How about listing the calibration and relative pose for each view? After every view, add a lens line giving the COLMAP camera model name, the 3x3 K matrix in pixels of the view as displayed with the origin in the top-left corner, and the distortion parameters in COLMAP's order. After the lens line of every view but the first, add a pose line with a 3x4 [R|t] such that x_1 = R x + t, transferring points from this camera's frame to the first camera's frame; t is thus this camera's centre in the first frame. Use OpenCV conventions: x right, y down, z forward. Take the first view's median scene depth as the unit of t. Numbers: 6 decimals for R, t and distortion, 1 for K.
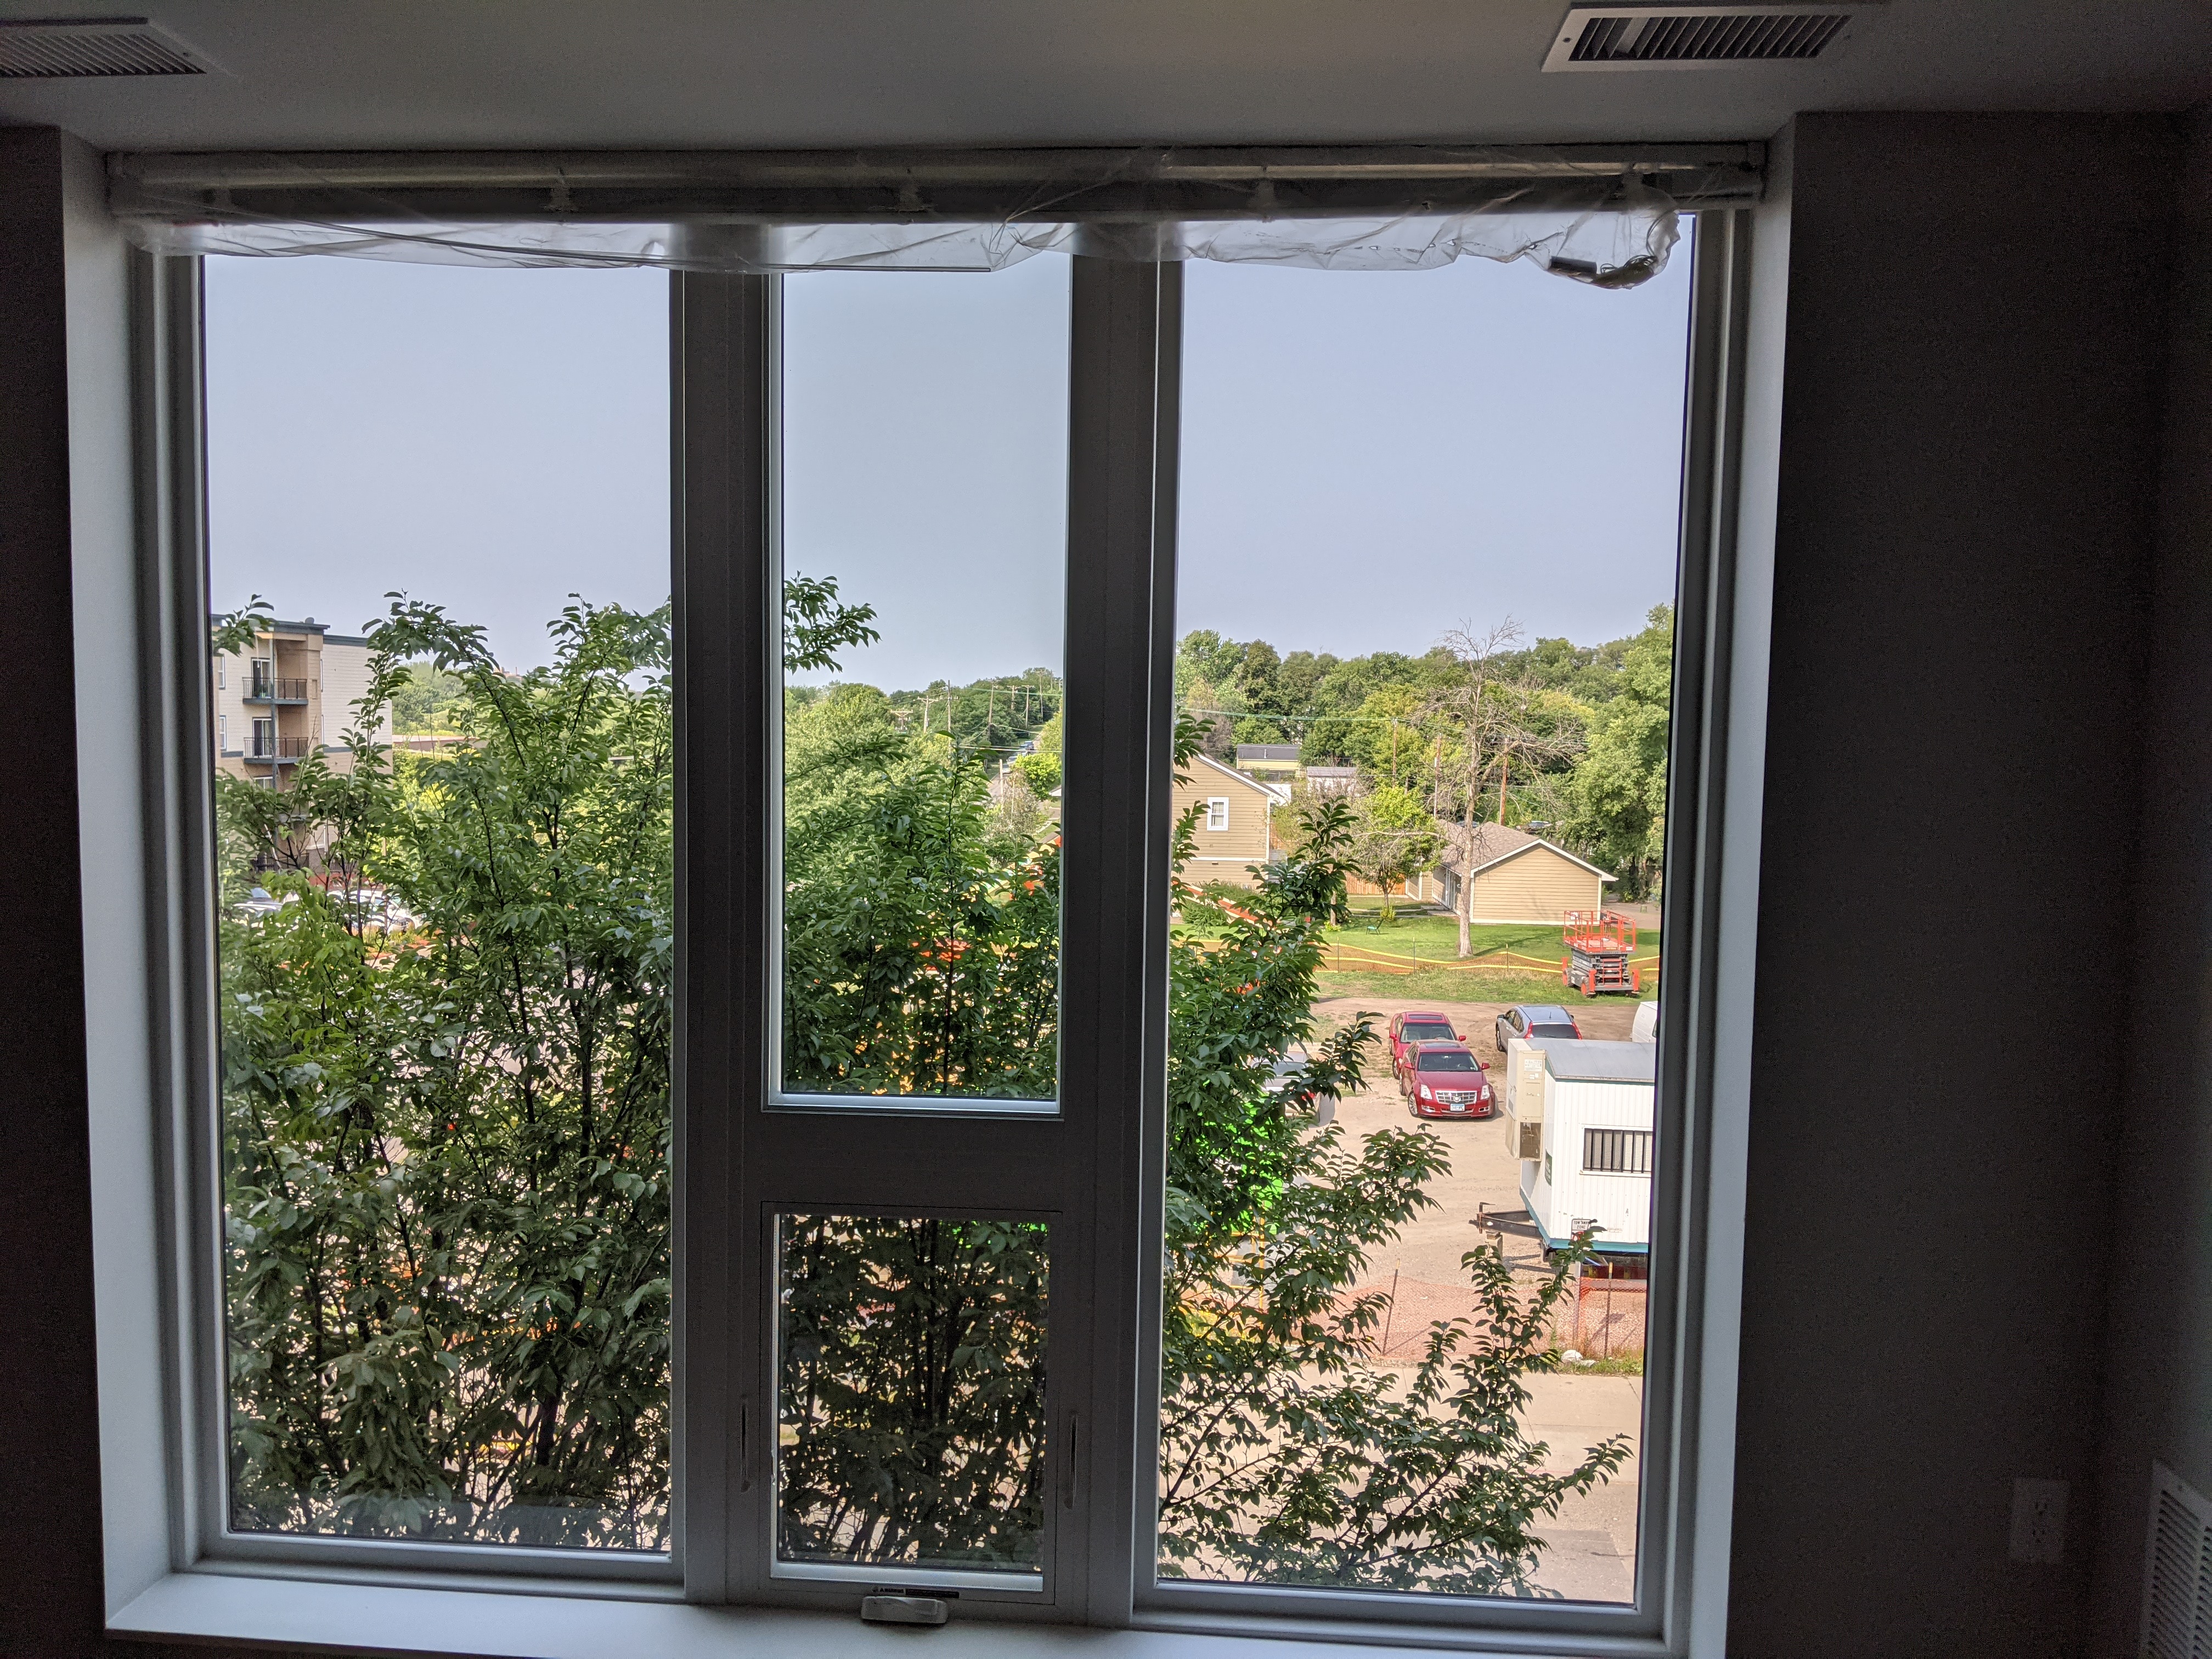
lens RADIAL K [[1715.5, 0, 1103.3], [0, 1715.5, 847.2], [0, 0, 1]] dist [0.043049, -0.012048]
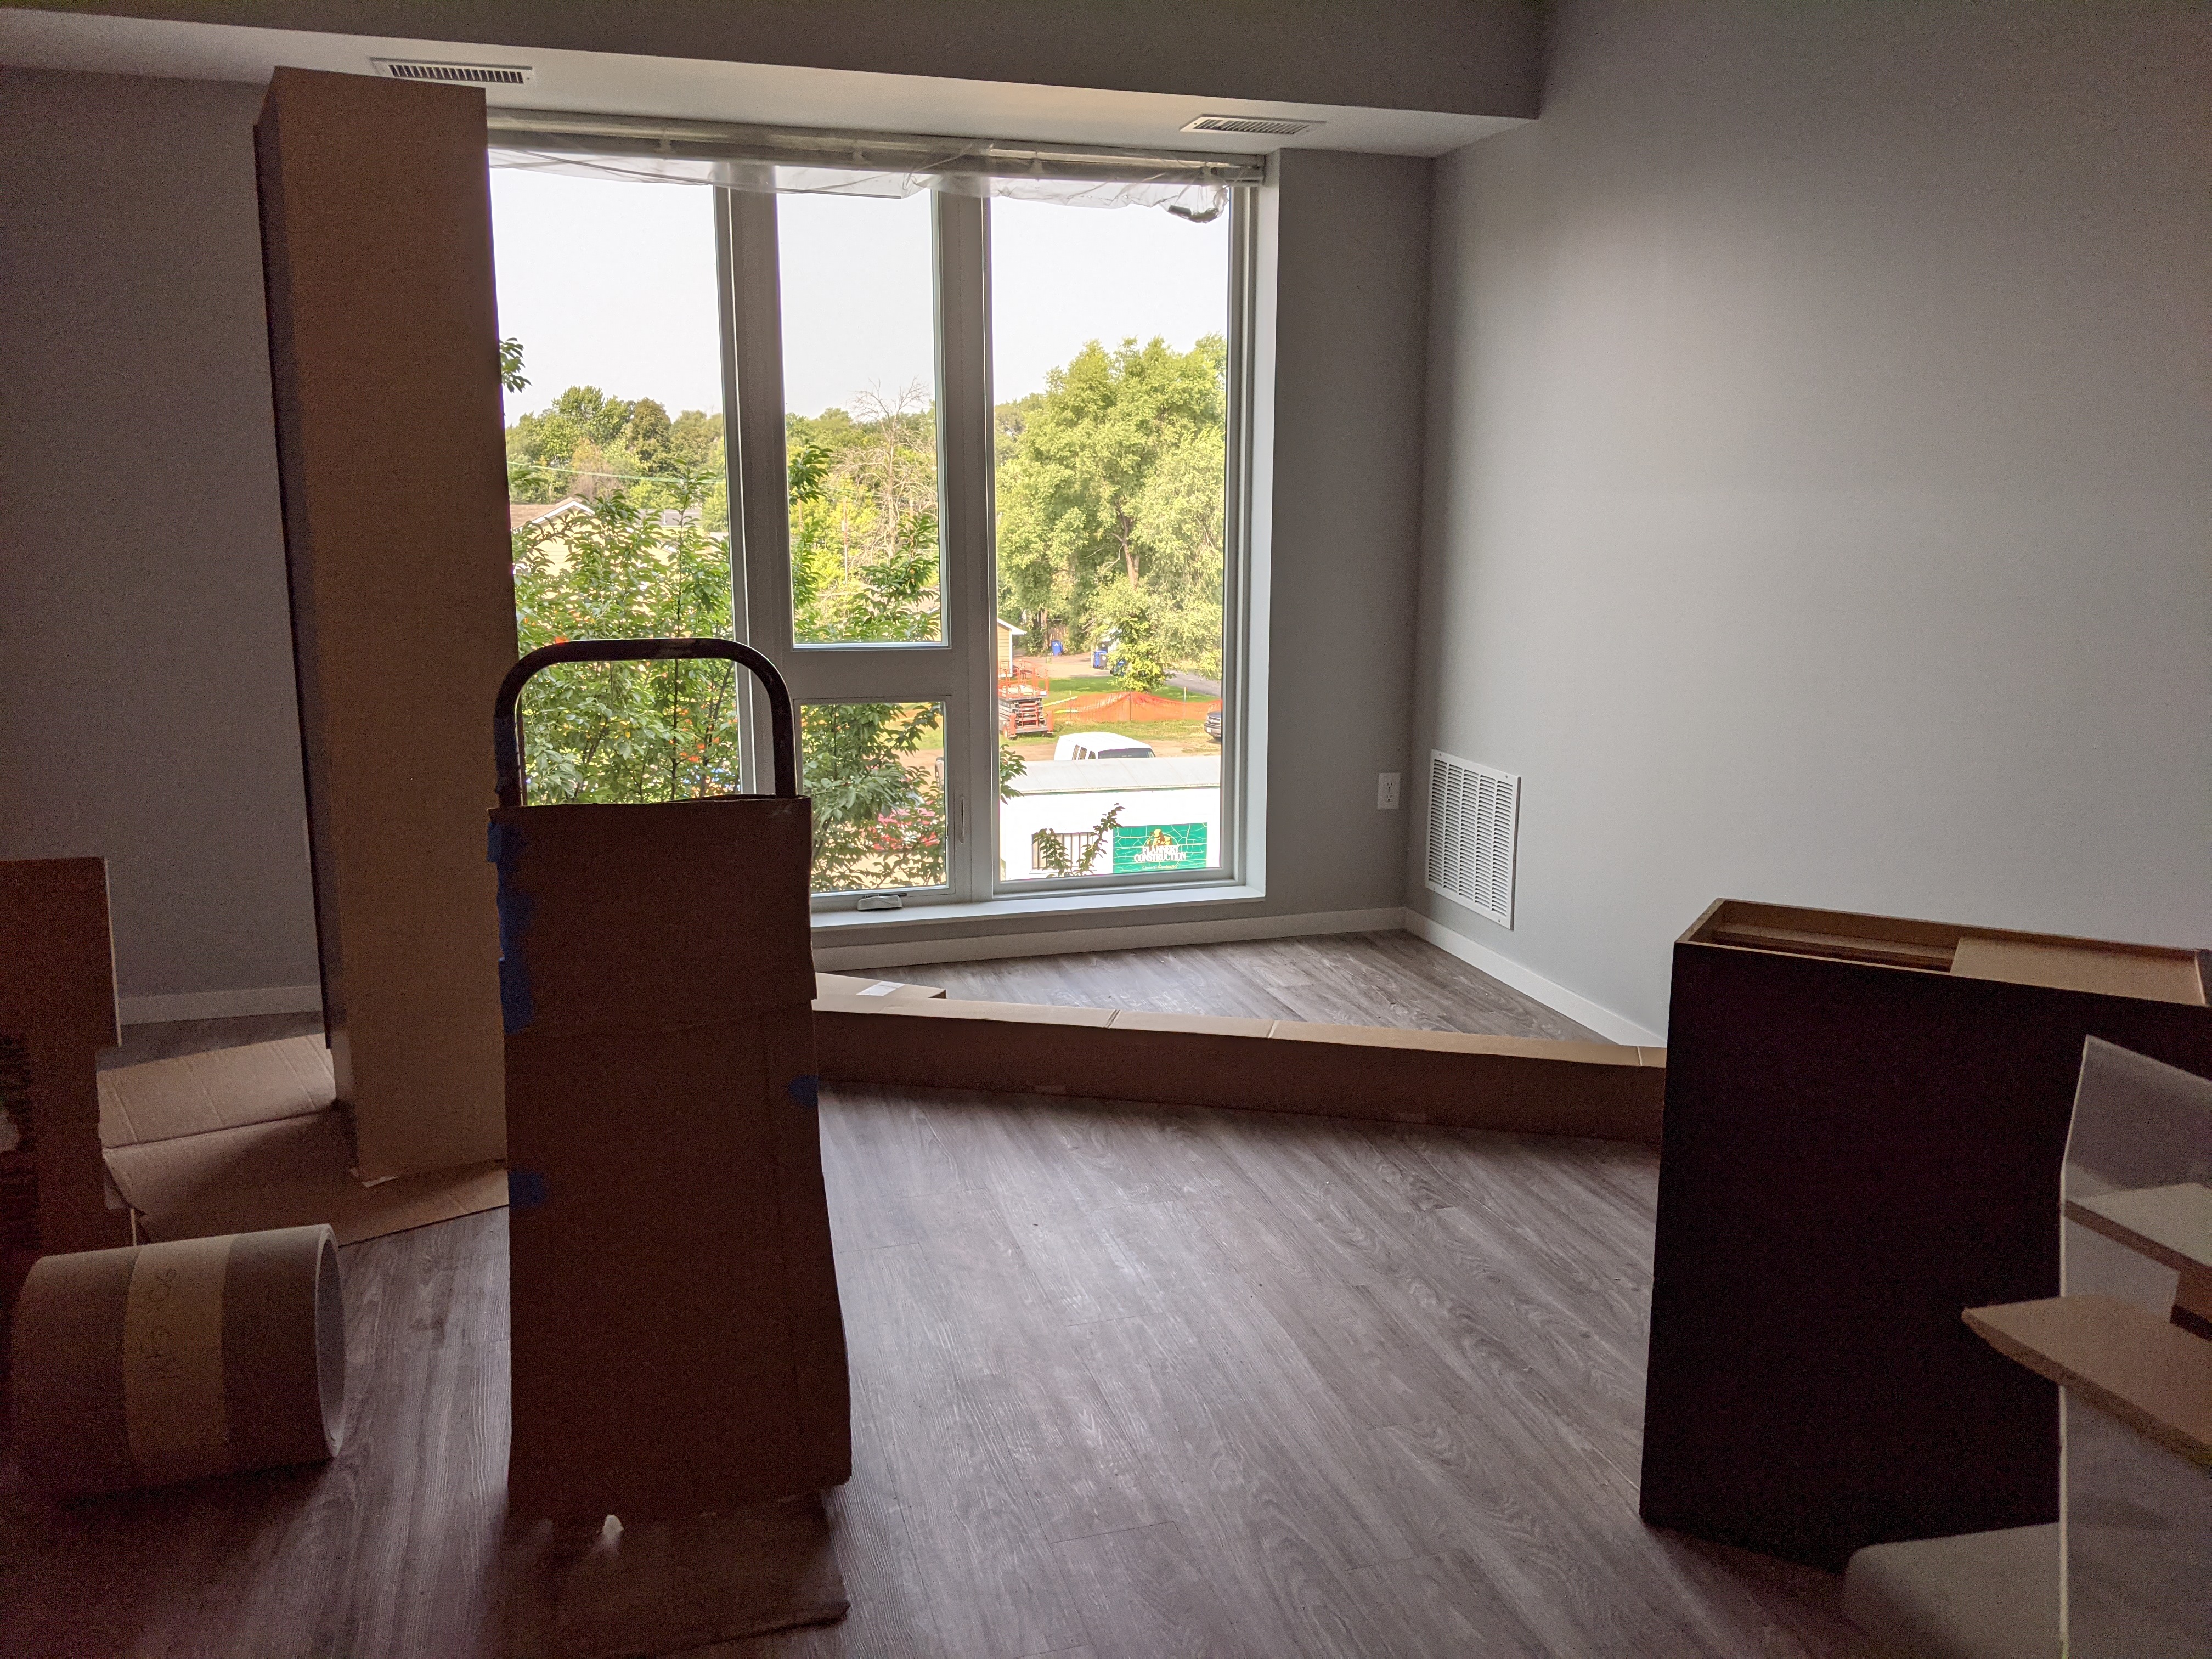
lens RADIAL K [[1839.9, 0, 1097.5], [0, 1839.9, 825.2], [0, 0, 1]] dist [0.065573, -0.083591]
pose [[0.938999, -0.071470, 0.336411, -0.583436], [0.035558, 0.993102, 0.111732, 0.132261], [-0.342076, -0.092954, 0.935063, -1.036318]]
